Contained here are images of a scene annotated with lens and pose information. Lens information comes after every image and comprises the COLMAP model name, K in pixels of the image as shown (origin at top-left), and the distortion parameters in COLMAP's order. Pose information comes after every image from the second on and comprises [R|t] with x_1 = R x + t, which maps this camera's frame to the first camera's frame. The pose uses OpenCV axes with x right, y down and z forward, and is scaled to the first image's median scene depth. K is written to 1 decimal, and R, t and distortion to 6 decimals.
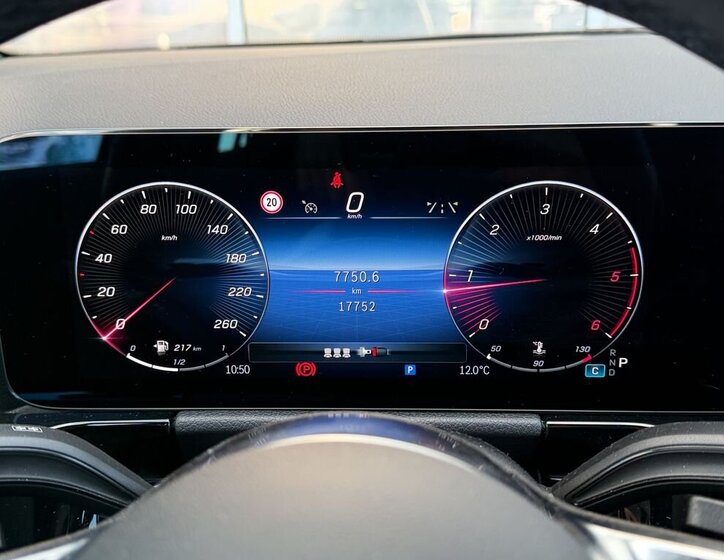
lens RADIAL K [[927.6, 0, 364.1], [0, 927.6, 281.8], [0, 0, 1]] dist [0.210071, 0.000000]
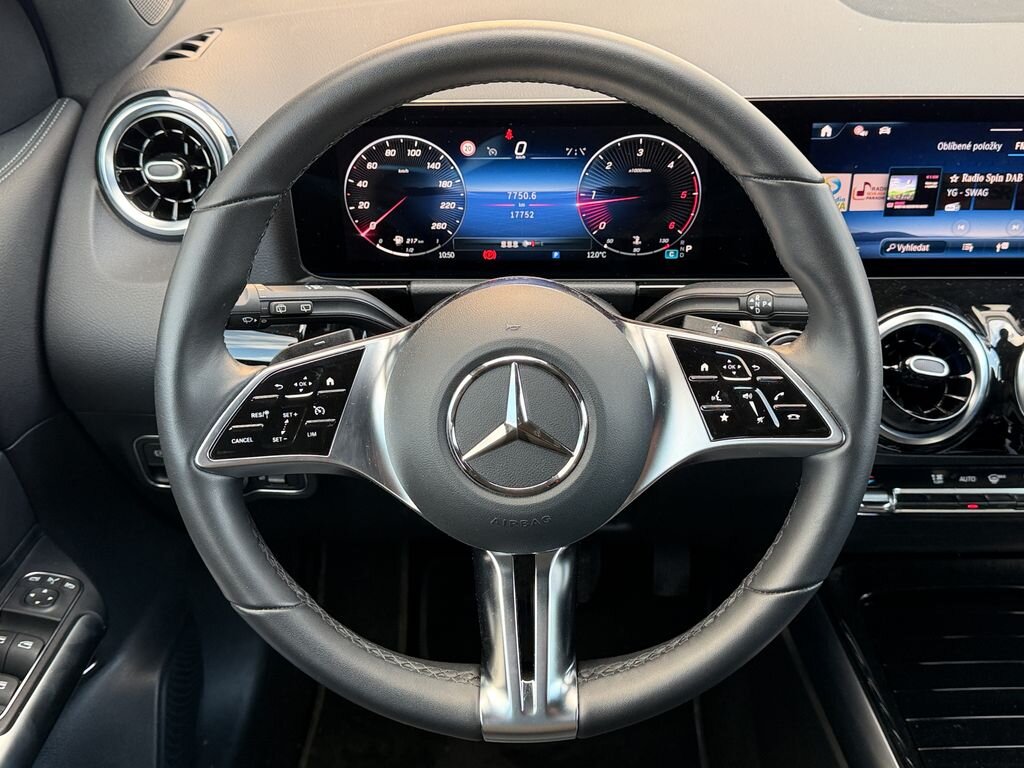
lens RADIAL K [[1147.4, 0, 522.0], [0, 1147.4, 419.0], [0, 0, 1]] dist [0.041201, 0.000000]
pose [[0.999991, -0.004333, 0.000099, -0.009777], [0.004186, 0.971427, 0.237302, -0.099504], [-0.001124, -0.237299, 0.971436, -0.979759]]
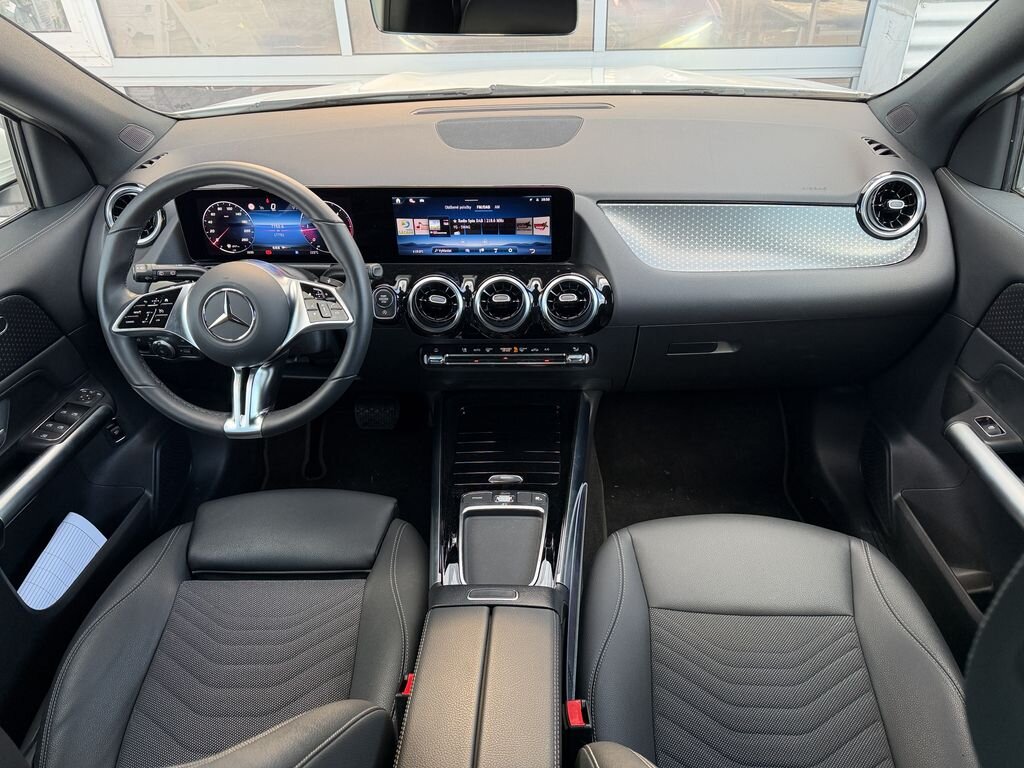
lens RADIAL K [[733.5, 0, 516.0], [0, 733.5, 416.9], [0, 0, 1]] dist [0.015167, -0.031822]
pose [[0.999988, -0.000408, -0.004834, 0.957939], [0.001846, 0.953516, 0.301337, -0.164734], [0.004486, -0.301342, 0.953506, -2.023730]]
